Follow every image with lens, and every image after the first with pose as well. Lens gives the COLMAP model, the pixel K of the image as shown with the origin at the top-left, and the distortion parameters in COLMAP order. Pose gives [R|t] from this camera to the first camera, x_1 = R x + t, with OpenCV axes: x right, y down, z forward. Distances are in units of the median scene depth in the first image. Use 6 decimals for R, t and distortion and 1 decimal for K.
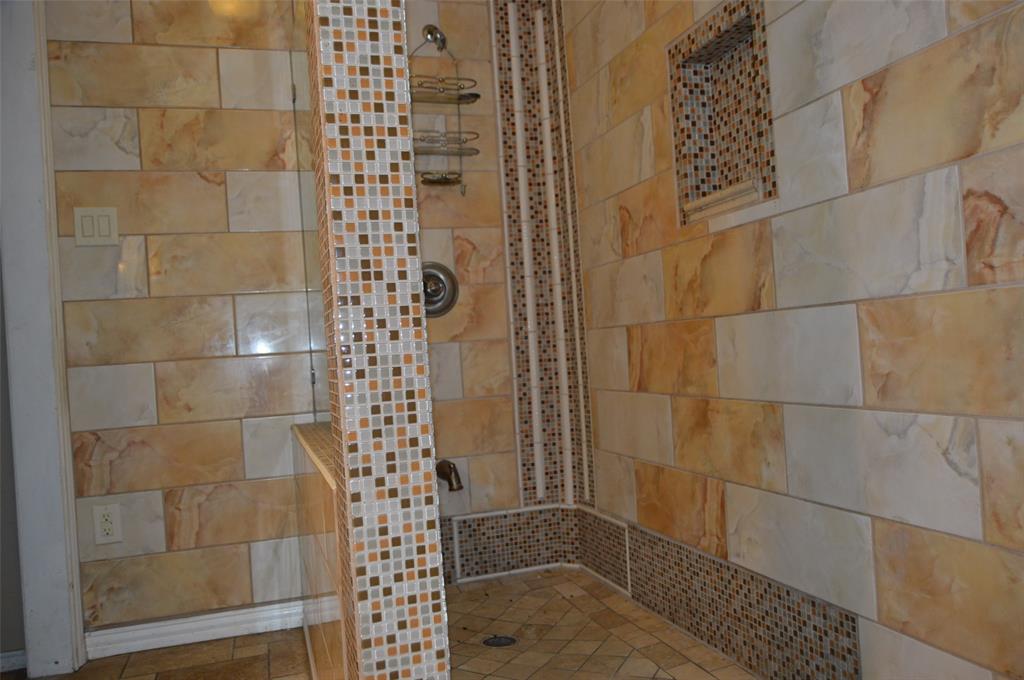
lens RADIAL K [[820.8, 0, 508.3], [0, 820.8, 340.5], [0, 0, 1]] dist [-0.013305, -0.003787]
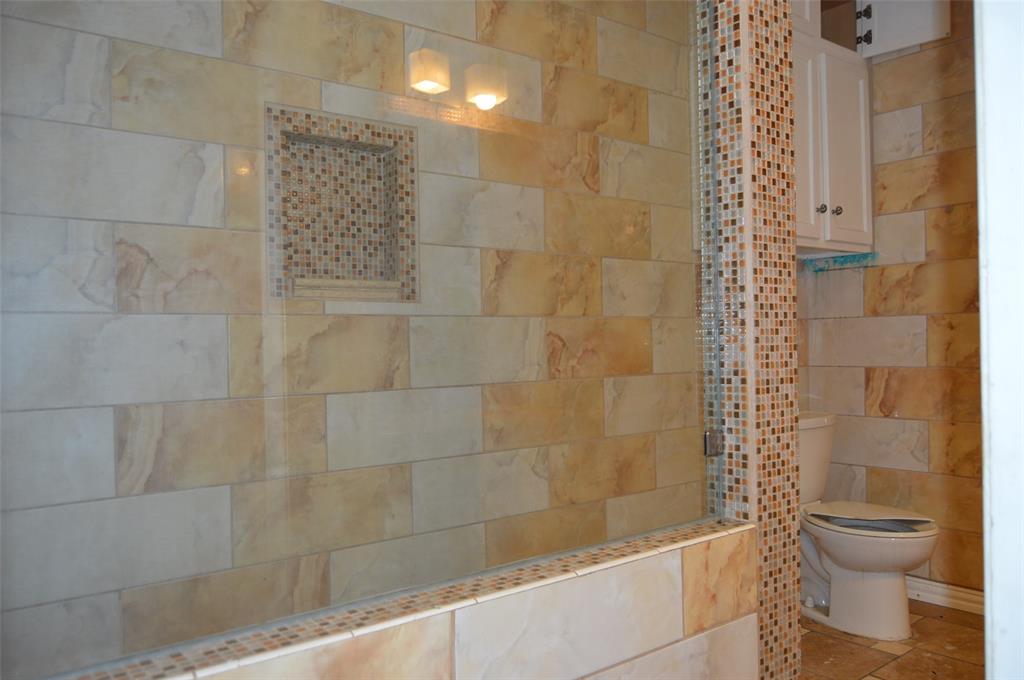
lens RADIAL K [[820.8, 0, 516.6], [0, 820.8, 340.7], [0, 0, 1]] dist [-0.013305, -0.003787]
pose [[-0.374106, 0.073785, 0.924446, -0.800378], [0.031519, 0.997266, -0.066842, -0.018734], [-0.926850, 0.004132, -0.375409, 1.155504]]
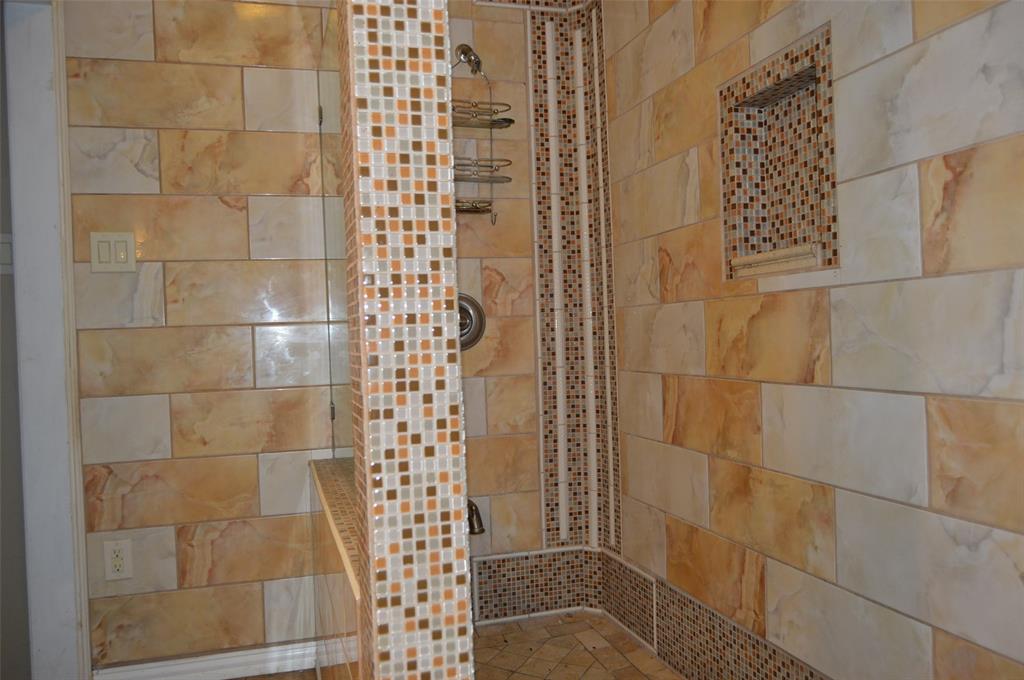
lens RADIAL K [[820.8, 0, 508.1], [0, 820.8, 340.0], [0, 0, 1]] dist [-0.013305, -0.003787]
pose [[0.999355, 0.030716, -0.018611, -0.022117], [-0.030373, 0.999368, 0.018471, -0.084276], [0.019167, -0.017894, 0.999656, 0.054617]]
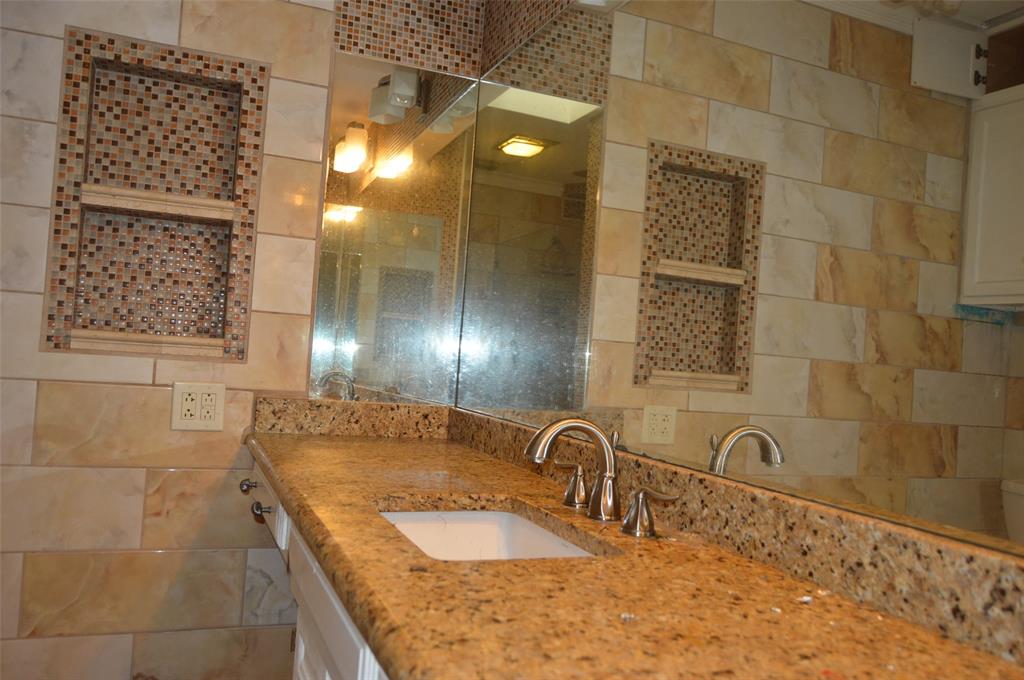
lens RADIAL K [[820.8, 0, 515.1], [0, 820.8, 343.4], [0, 0, 1]] dist [-0.013305, -0.003787]
pose [[-0.102843, 0.084669, 0.991087, -0.767229], [-0.077658, 0.992646, -0.092861, 0.065892], [-0.991662, -0.086516, -0.095512, 0.602189]]
